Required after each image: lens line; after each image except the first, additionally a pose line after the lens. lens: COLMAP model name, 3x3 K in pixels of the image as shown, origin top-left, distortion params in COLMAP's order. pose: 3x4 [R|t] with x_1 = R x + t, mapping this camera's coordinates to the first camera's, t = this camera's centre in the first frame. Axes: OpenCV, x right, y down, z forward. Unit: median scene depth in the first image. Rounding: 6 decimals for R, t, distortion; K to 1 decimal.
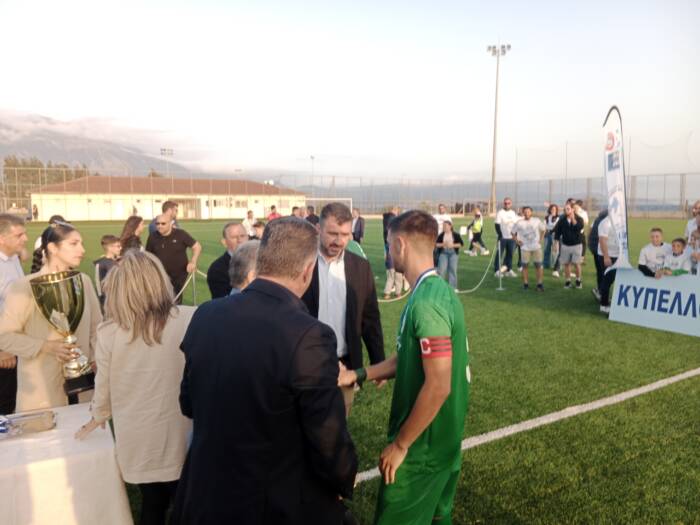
lens RADIAL K [[534.8, 0, 330.9], [0, 534.8, 259.4], [0, 0, 1]] dist [0.065298, -0.127538]
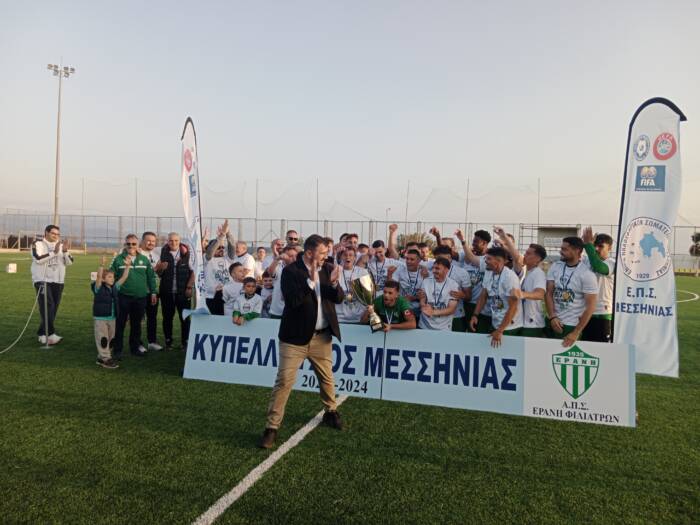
lens RADIAL K [[543.9, 0, 347.4], [0, 543.9, 265.8], [0, 0, 1]] dist [0.098527, -0.176658]
pose [[0.717111, 0.004125, 0.696947, 0.118374], [0.035651, 0.998456, -0.042593, -0.015380], [-0.696046, 0.055391, 0.715857, 0.233886]]
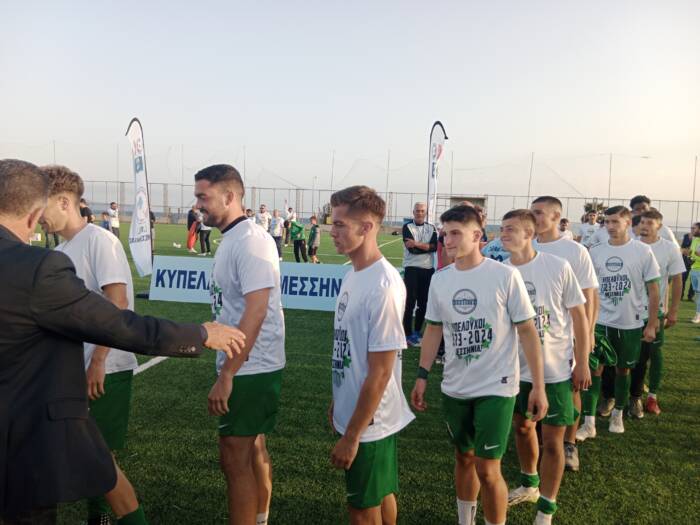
lens RADIAL K [[540.3, 0, 346.3], [0, 540.3, 259.3], [0, 0, 1]] dist [0.105718, -0.178321]
pose [[0.618074, -0.028616, 0.785599, -0.165506], [0.035591, 0.999331, 0.008399, 0.030179], [-0.785314, 0.022769, 0.618679, -0.086236]]
